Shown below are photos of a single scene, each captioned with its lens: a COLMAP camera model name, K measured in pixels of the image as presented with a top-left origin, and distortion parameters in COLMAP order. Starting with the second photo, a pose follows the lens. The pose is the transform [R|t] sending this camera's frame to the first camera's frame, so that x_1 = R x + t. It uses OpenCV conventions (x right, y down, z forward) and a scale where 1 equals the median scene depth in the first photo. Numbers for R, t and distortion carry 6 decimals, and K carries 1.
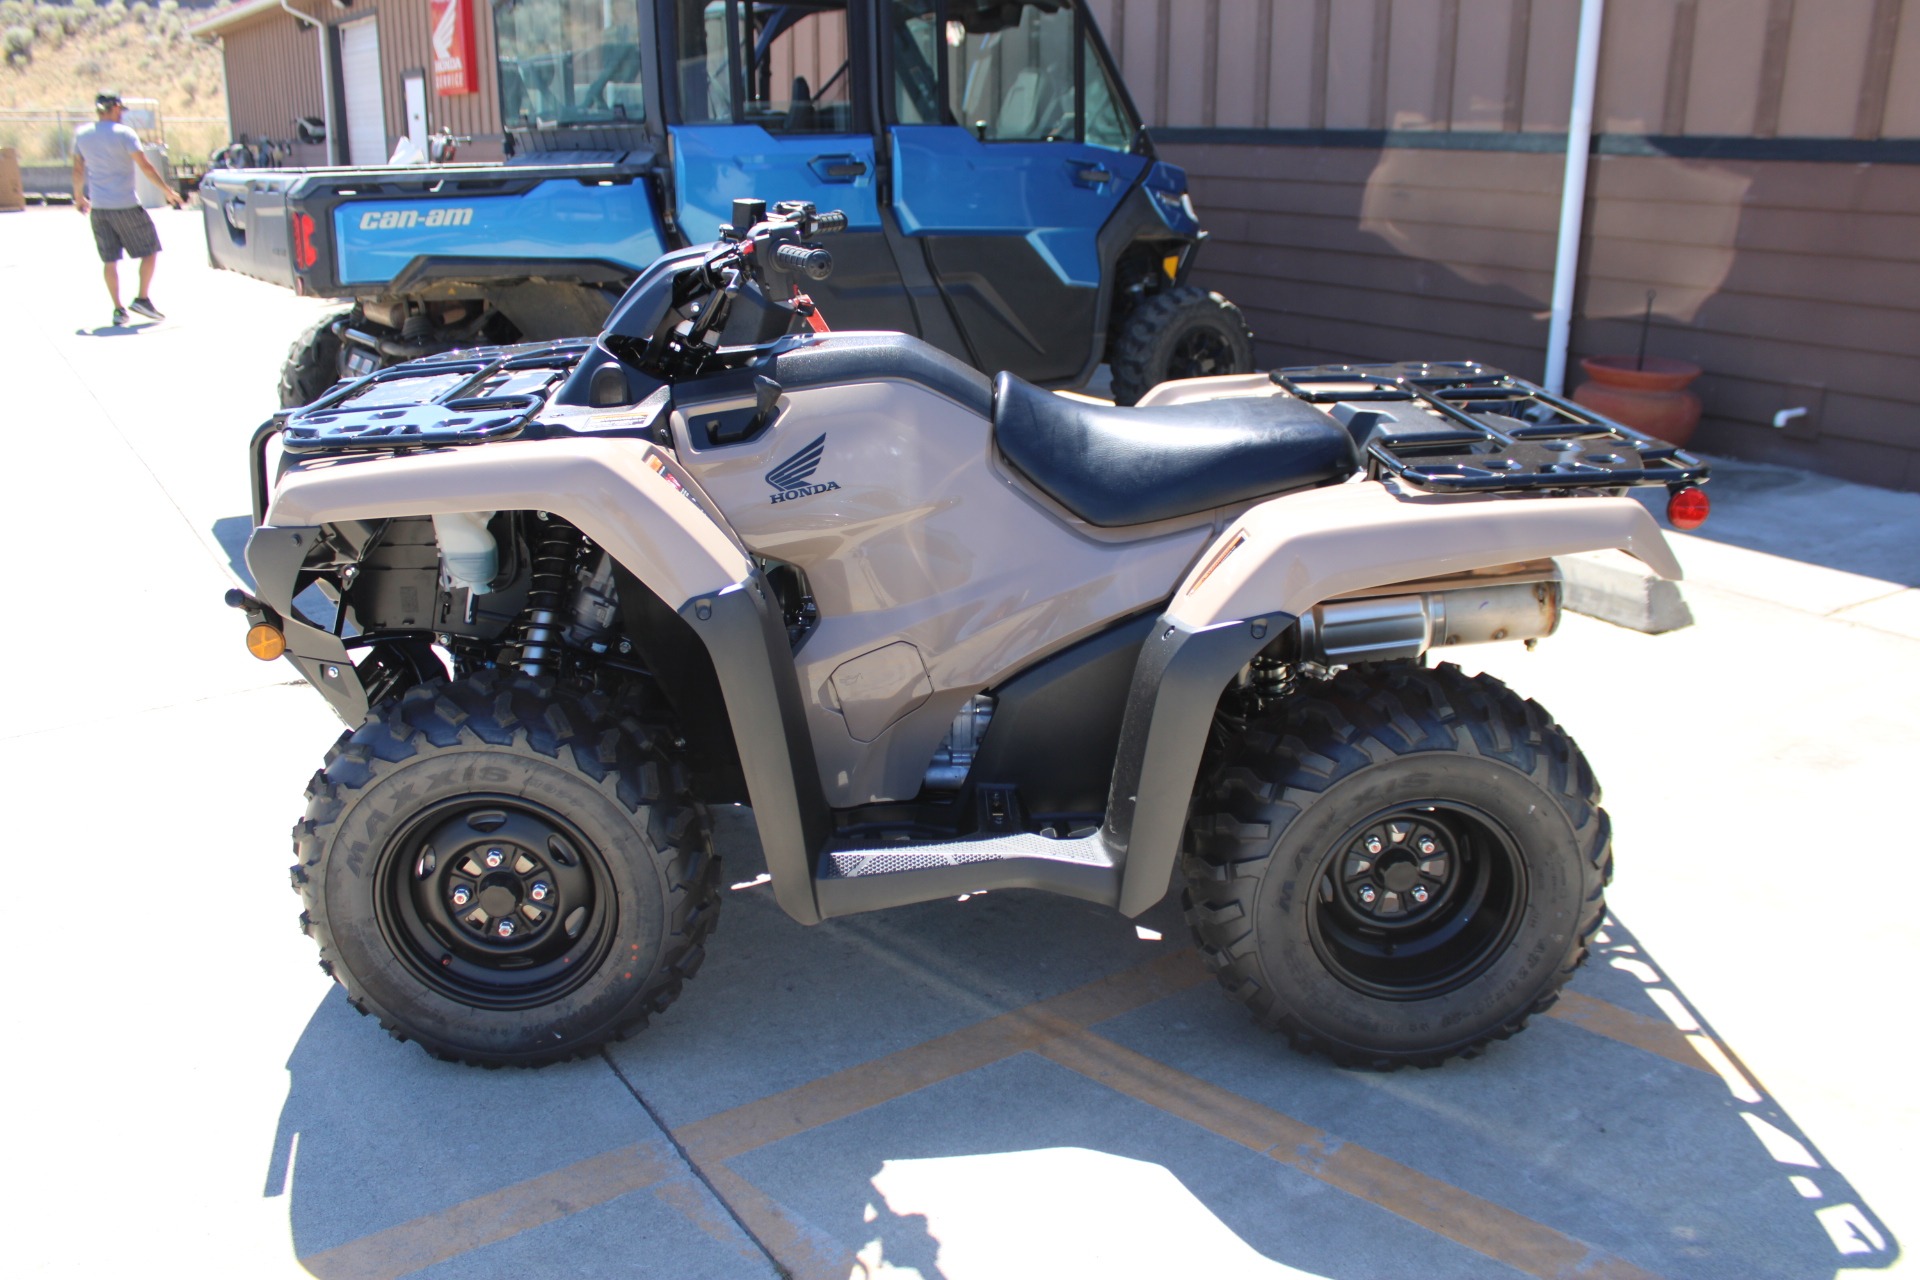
lens RADIAL K [[1627.7, 0, 960.0], [0, 1627.7, 640.0], [0, 0, 1]] dist [-0.159408, 0.153516]
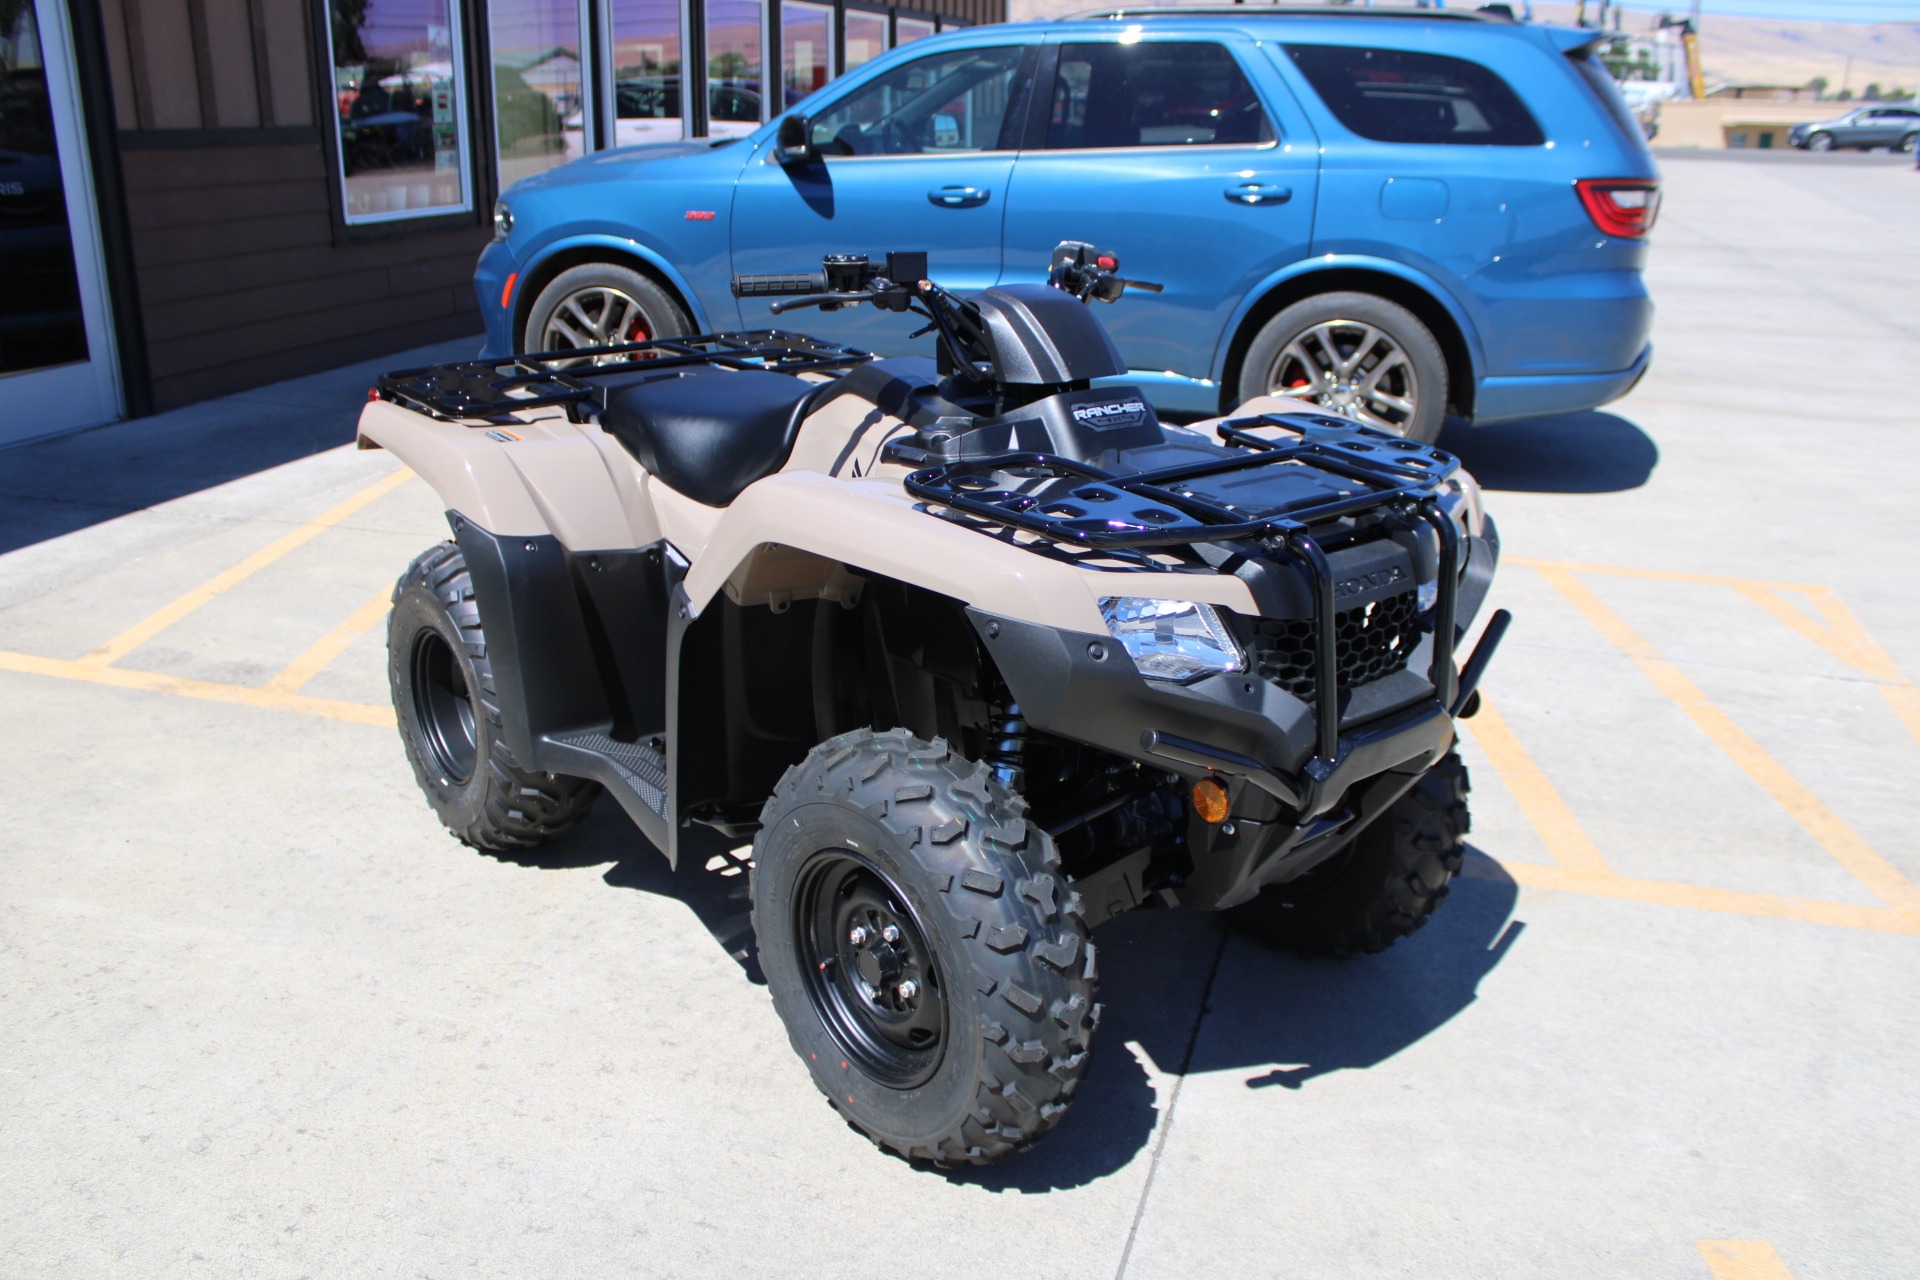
lens RADIAL K [[1643.4, 0, 960.0], [0, 1643.4, 640.0], [0, 0, 1]] dist [-0.161023, 0.161255]
pose [[-0.651788, -0.244818, 0.717800, -0.360652], [0.227837, 0.839536, 0.493223, -0.225642], [-0.723369, 0.485018, -0.491421, 0.649676]]
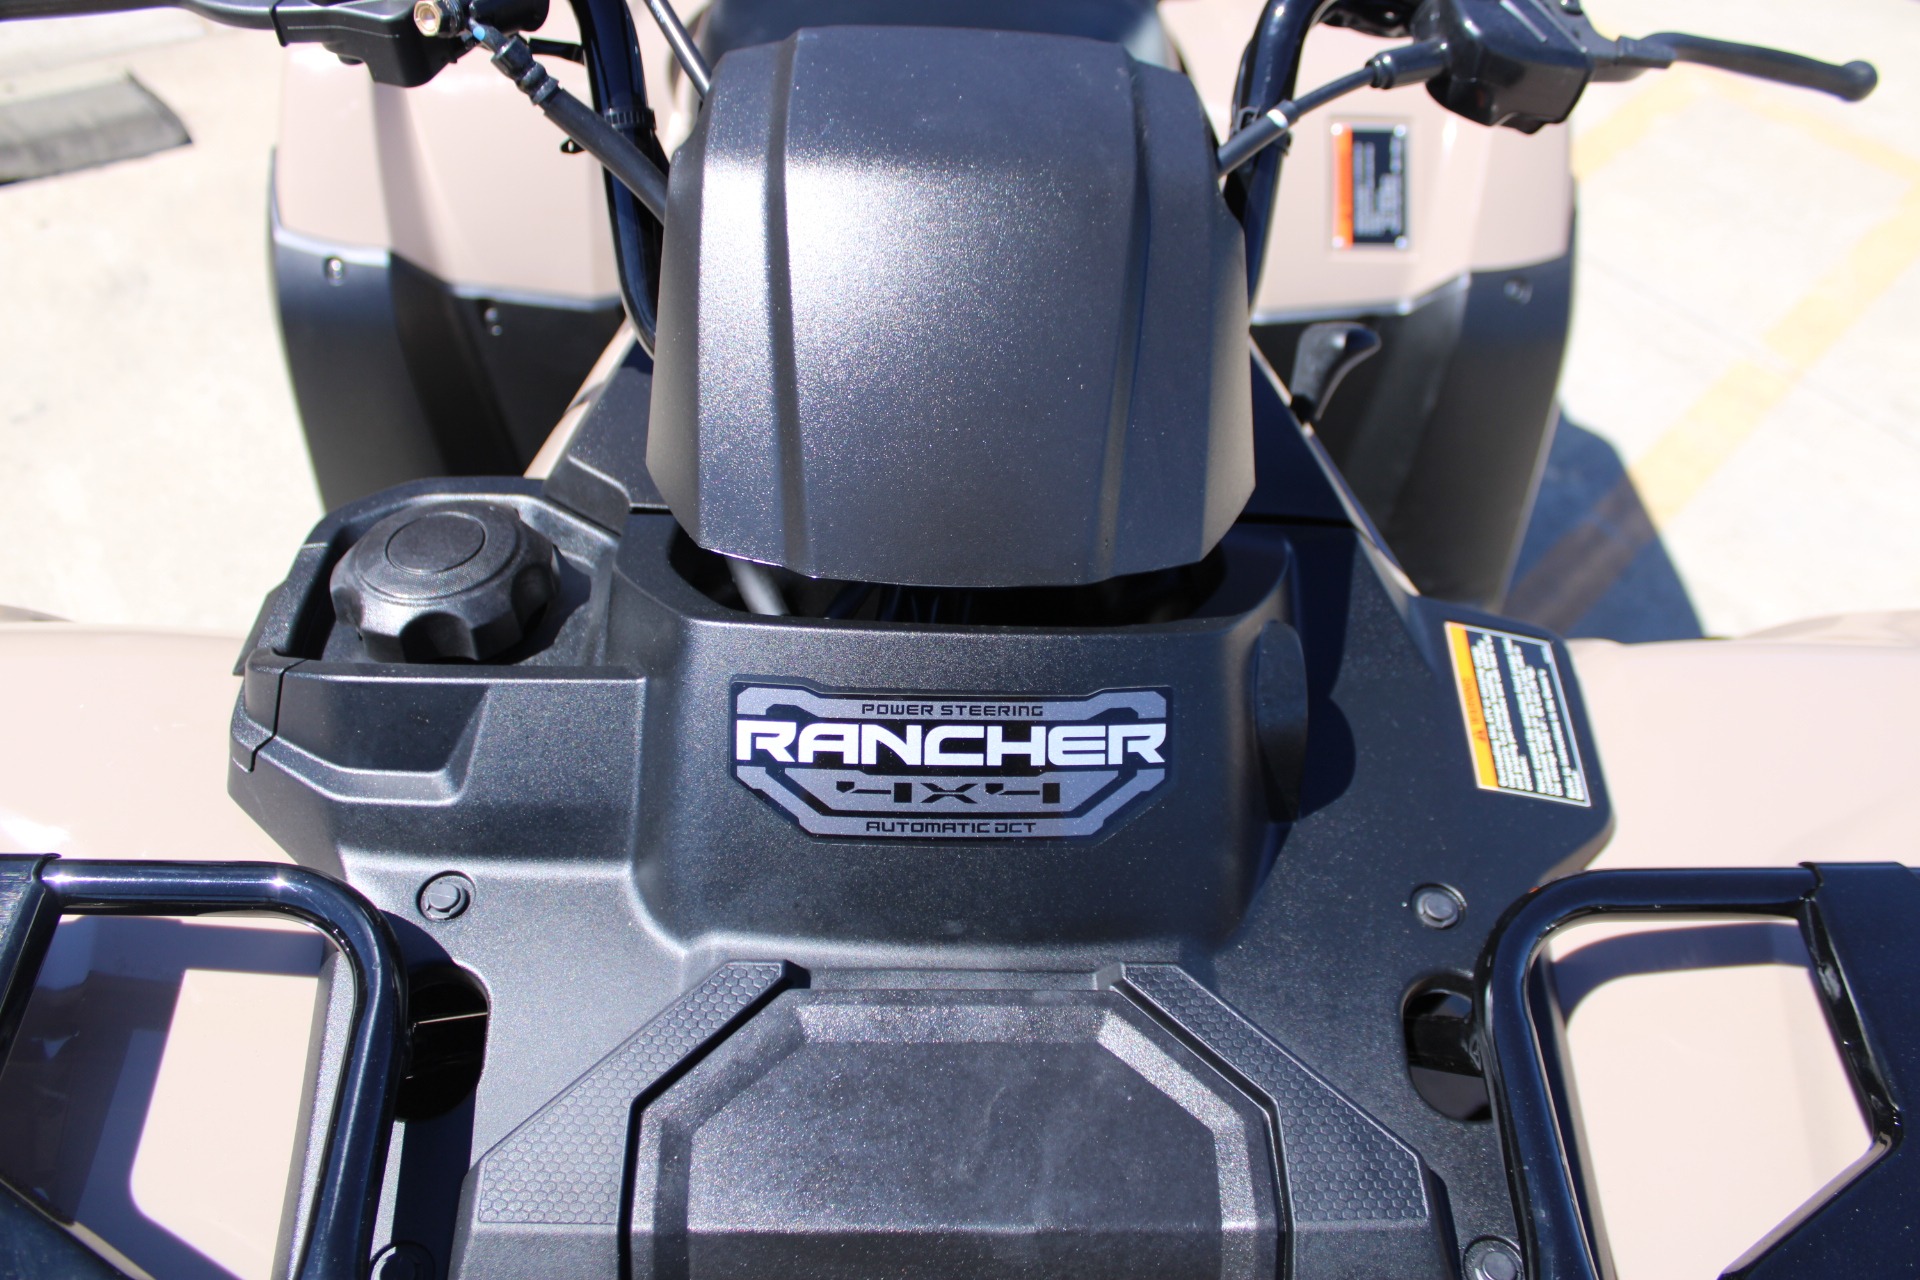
lens RADIAL K [[1643.4, 0, 960.0], [0, 1643.4, 640.0], [0, 0, 1]] dist [-0.161023, 0.161255]
pose [[0.007585, -0.677243, 0.735720, -0.155139], [0.308444, 0.701451, 0.642518, -0.133656], [-0.951212, 0.222055, 0.214212, 0.386539]]
